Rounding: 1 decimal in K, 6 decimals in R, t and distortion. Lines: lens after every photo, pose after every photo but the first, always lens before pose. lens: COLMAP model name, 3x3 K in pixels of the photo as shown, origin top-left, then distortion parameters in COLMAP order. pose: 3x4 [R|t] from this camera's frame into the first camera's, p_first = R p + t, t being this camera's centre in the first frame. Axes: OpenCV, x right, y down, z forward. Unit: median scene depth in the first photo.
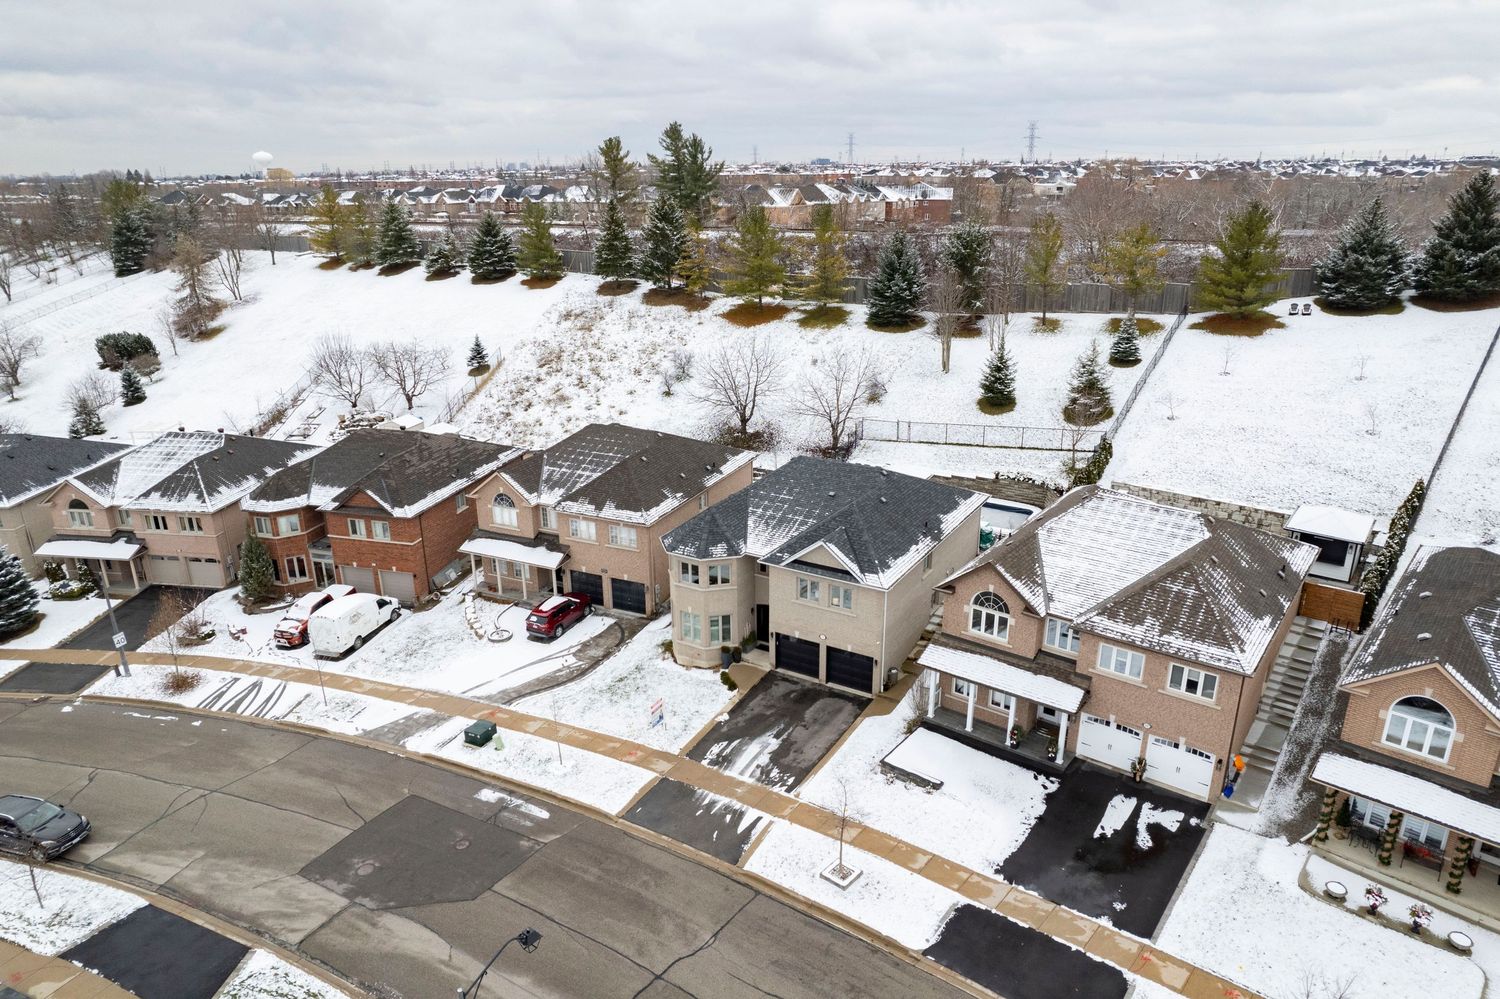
lens RADIAL K [[961.9, 0, 749.3], [0, 961.9, 501.3], [0, 0, 1]] dist [-0.072951, 0.063099]
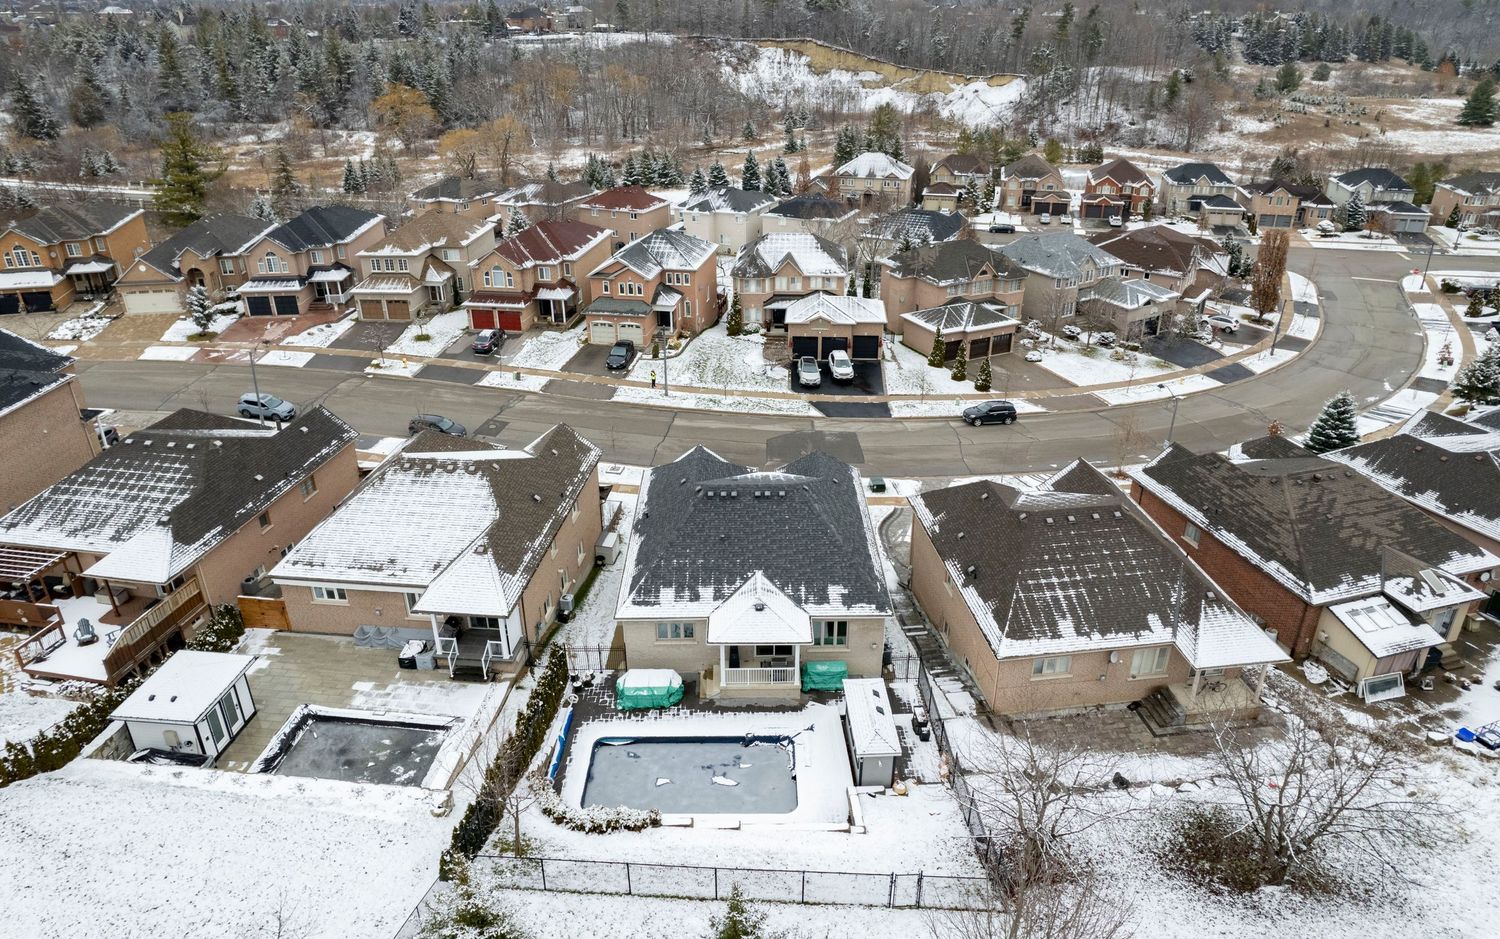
lens RADIAL K [[961.1, 0, 750.7], [0, 961.1, 440.6], [0, 0, 1]] dist [-0.064577, 0.049431]
pose [[-0.851983, 0.233854, -0.468441, 0.541420], [-0.159932, 0.735700, 0.658154, -0.715810], [0.498544, 0.635655, -0.589403, 1.574041]]
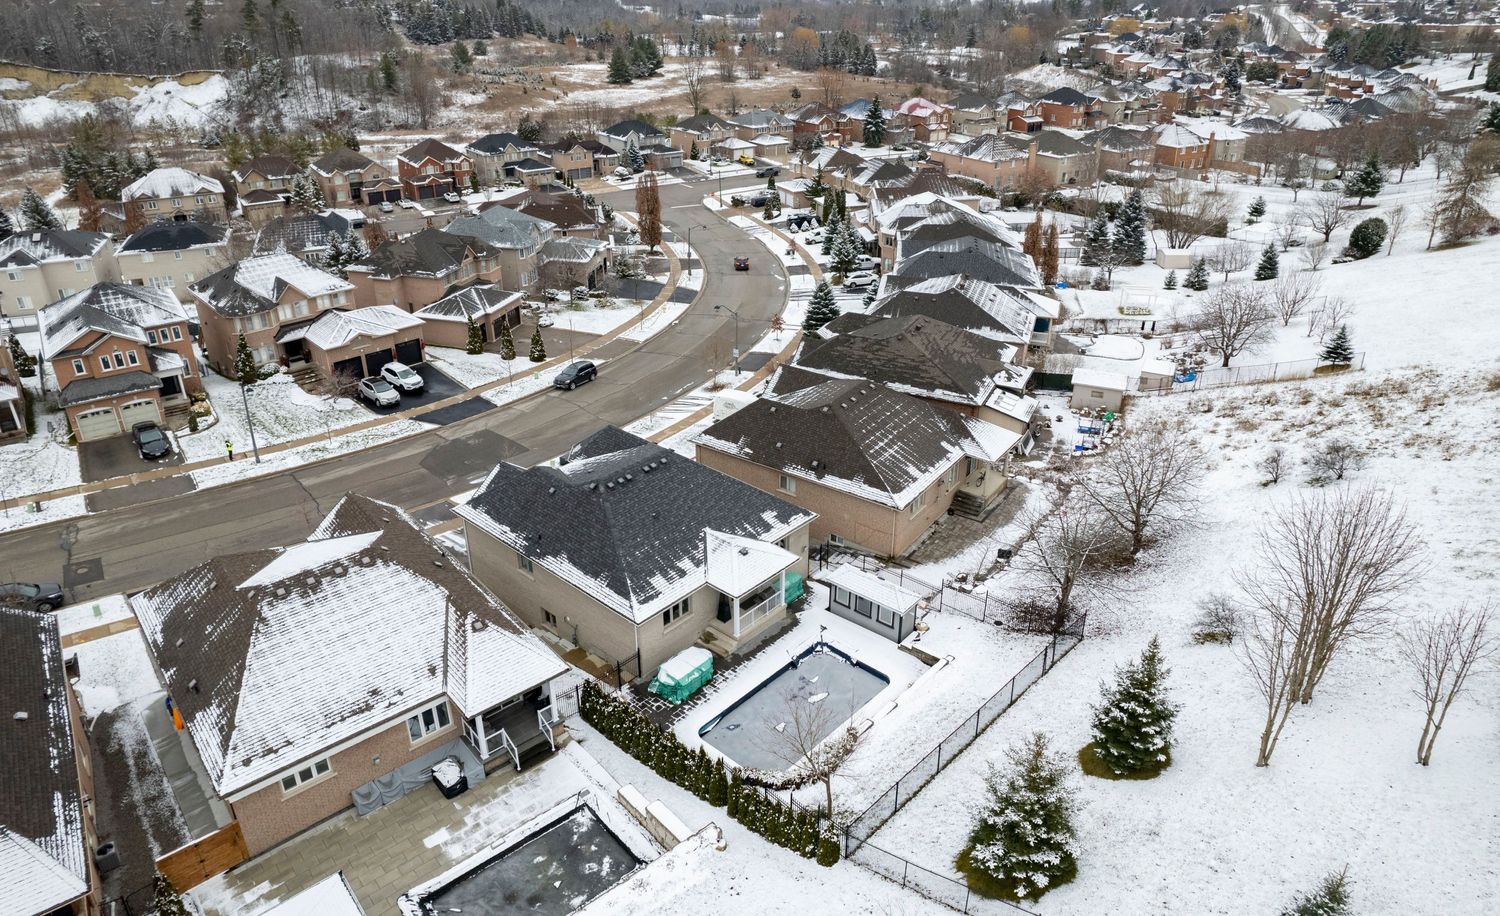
lens RADIAL K [[963.5, 0, 752.0], [0, 963.5, 412.7], [0, 0, 1]] dist [-0.059235, 0.031628]
pose [[-0.192086, 0.414769, -0.889421, 0.932497], [-0.319694, 0.830415, 0.456296, -0.578118], [0.927846, 0.371991, -0.026912, 1.150094]]
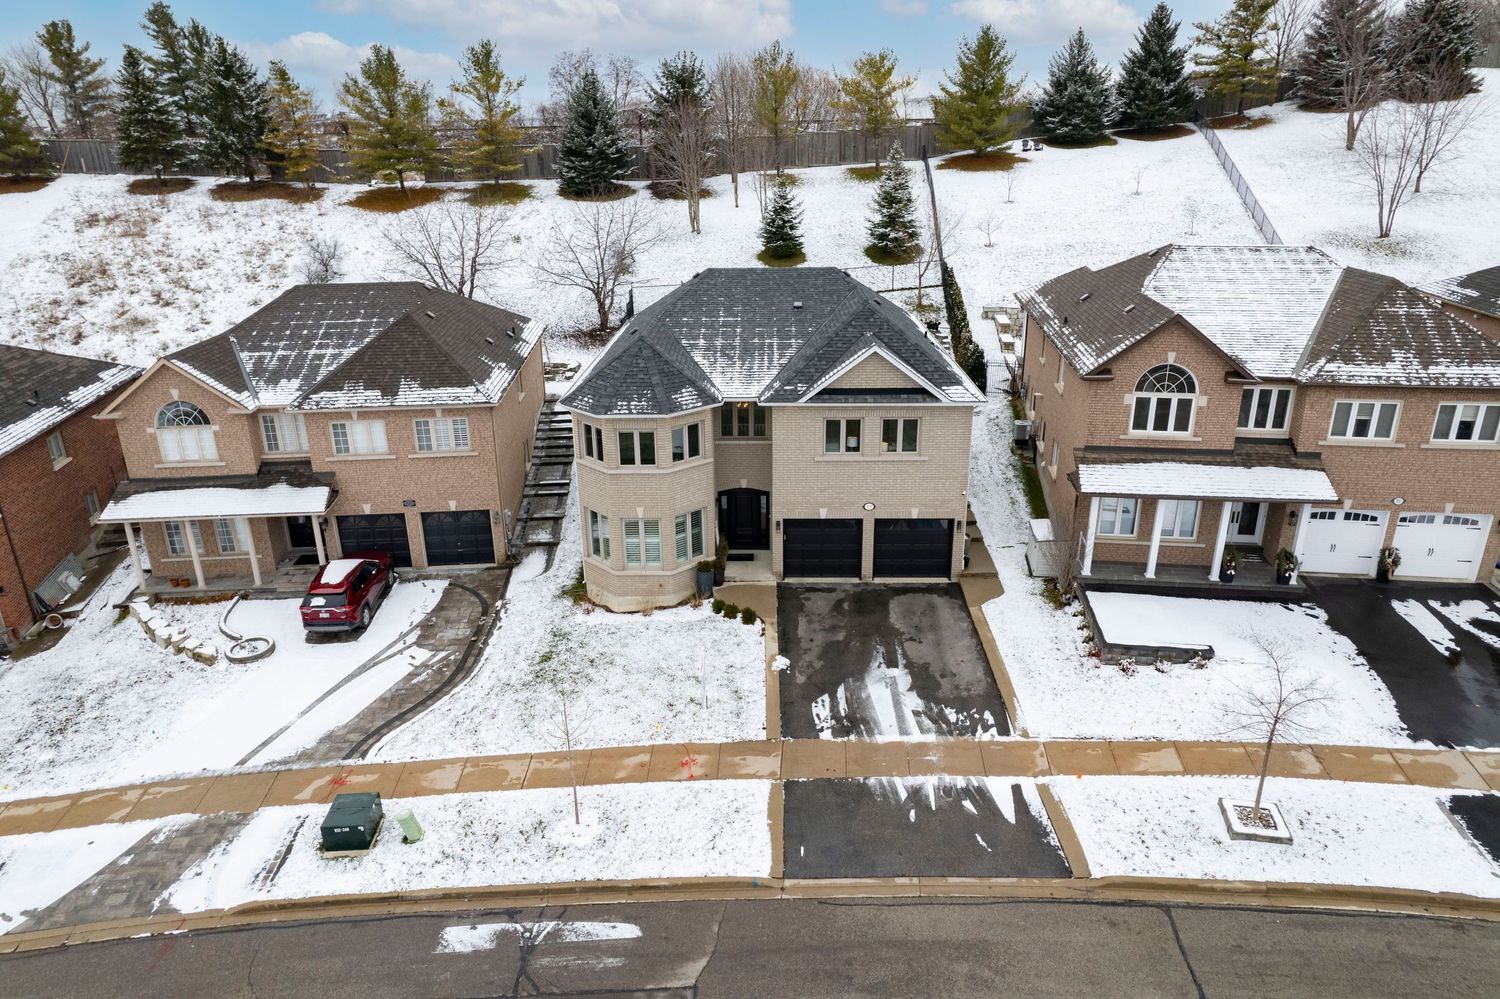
lens RADIAL K [[961.9, 0, 750.8], [0, 961.9, 503.6], [0, 0, 1]] dist [-0.072951, 0.063099]
pose [[0.868393, -0.172647, 0.464852, -0.267411], [0.166731, 0.984513, 0.054180, 0.084364], [-0.467006, 0.030455, 0.883729, 0.433105]]
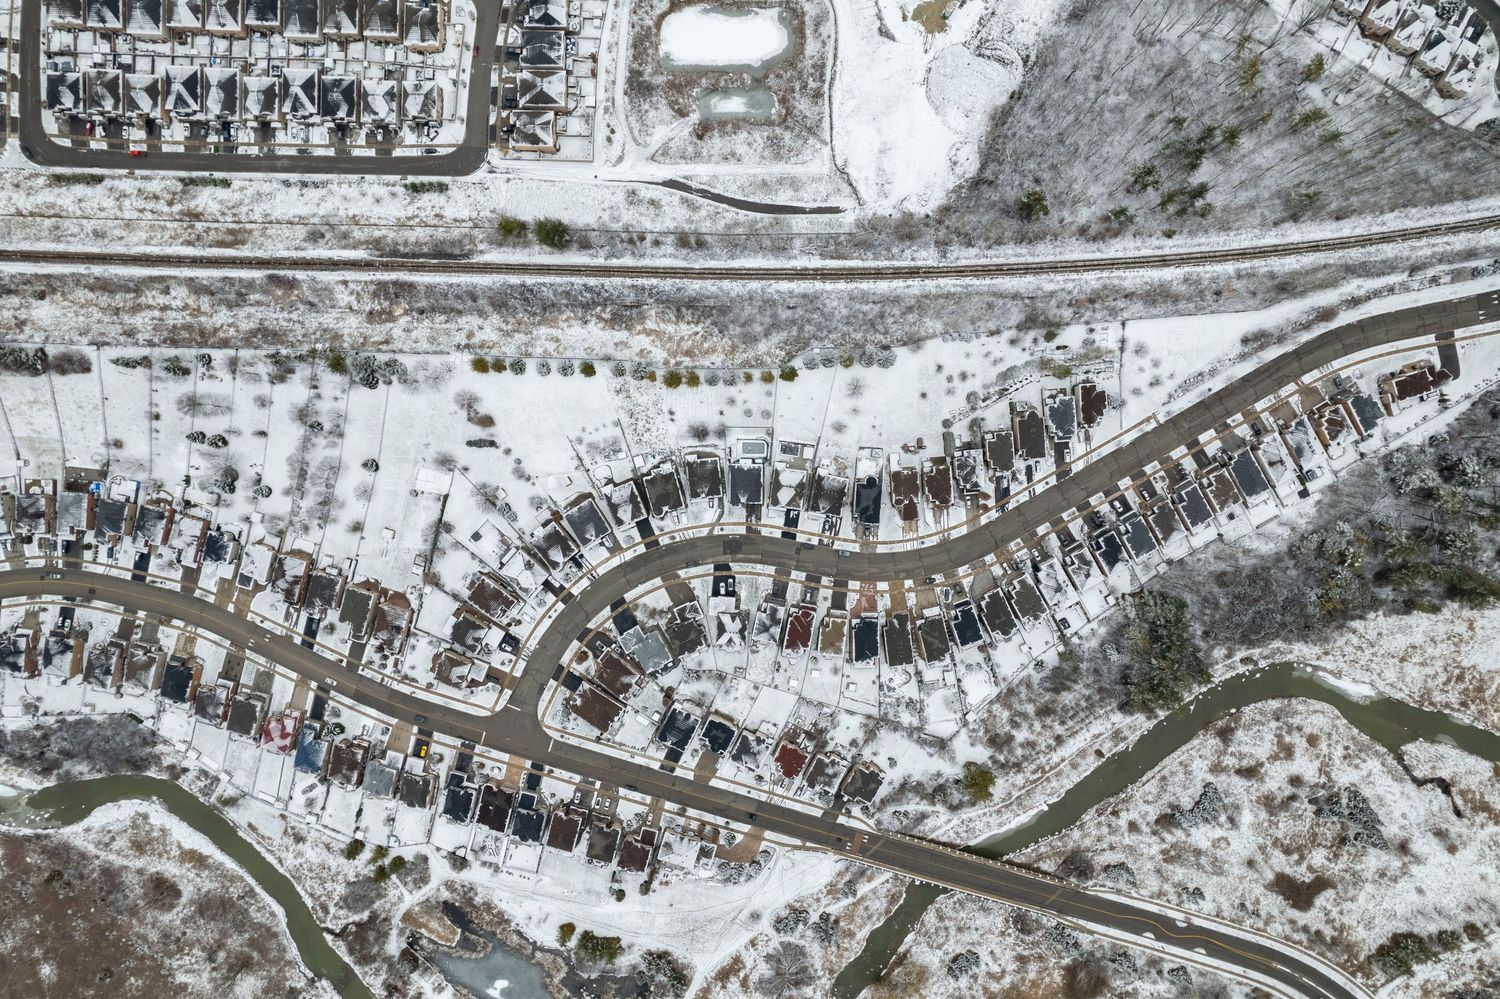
lens RADIAL K [[961.9, 0, 750.4], [0, 961.9, 501.1], [0, 0, 1]] dist [-0.072951, 0.063099]
pose [[0.862557, -0.505420, -0.023344, 0.226310], [0.165820, 0.238798, 0.956807, -6.971366], [-0.478015, -0.829172, 0.289786, -1.207777]]
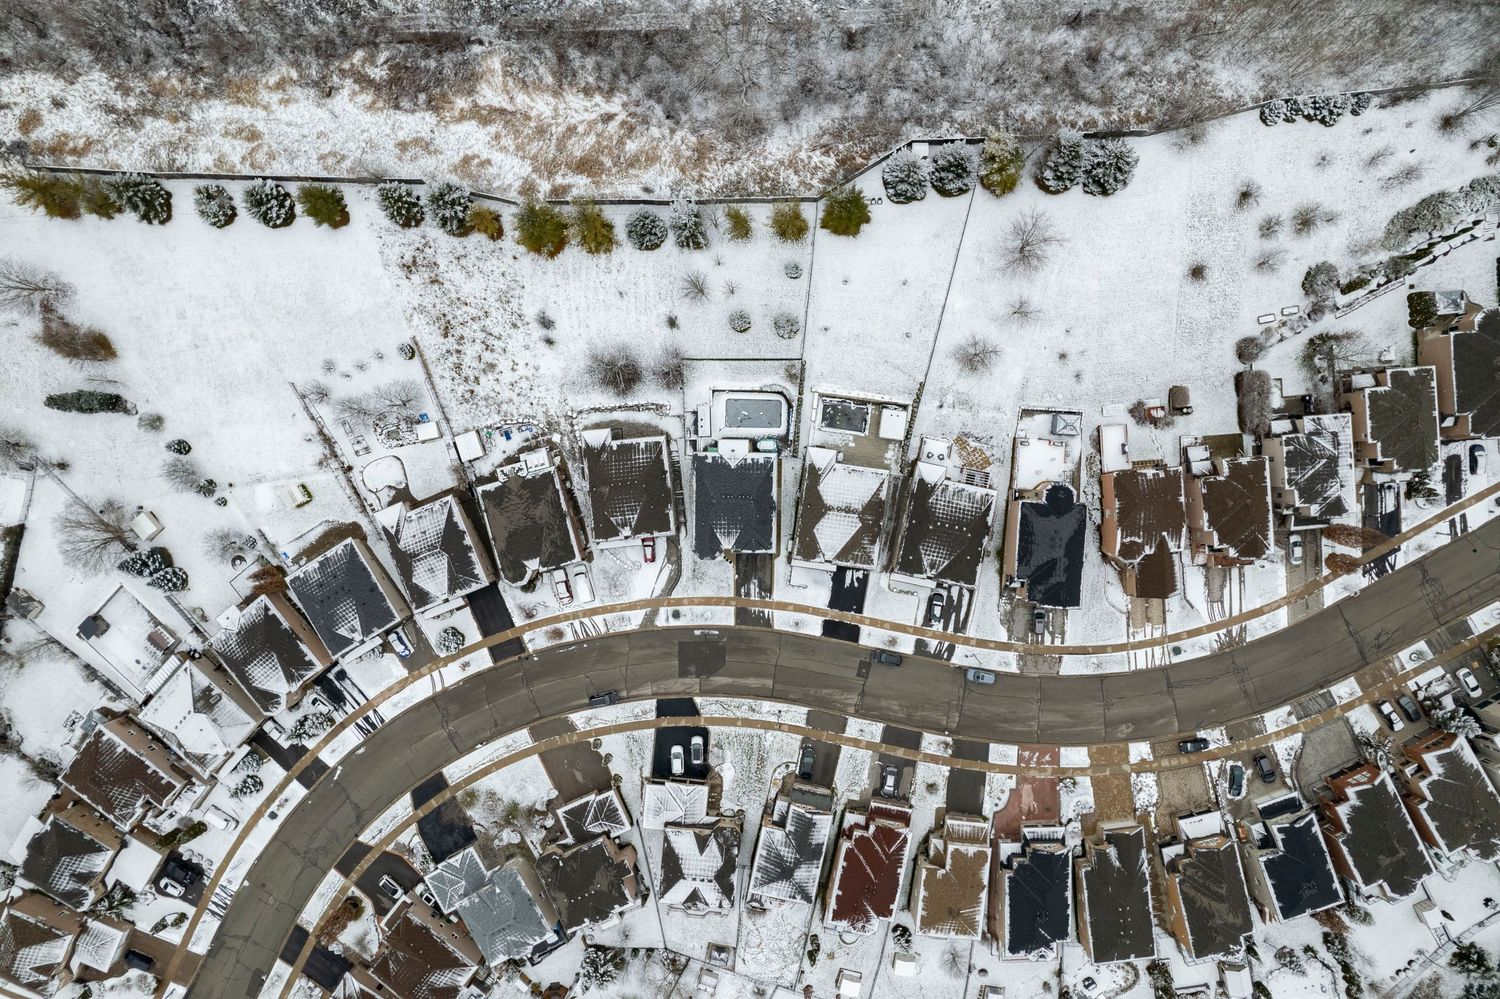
lens RADIAL K [[961.9, 0, 750.7], [0, 961.9, 501.2], [0, 0, 1]] dist [-0.072951, 0.063099]
pose [[0.863235, -0.504191, -0.024828, 0.209356], [0.176976, 0.256210, 0.950282, -2.720386], [-0.472763, -0.824711, 0.310399, 0.129040]]
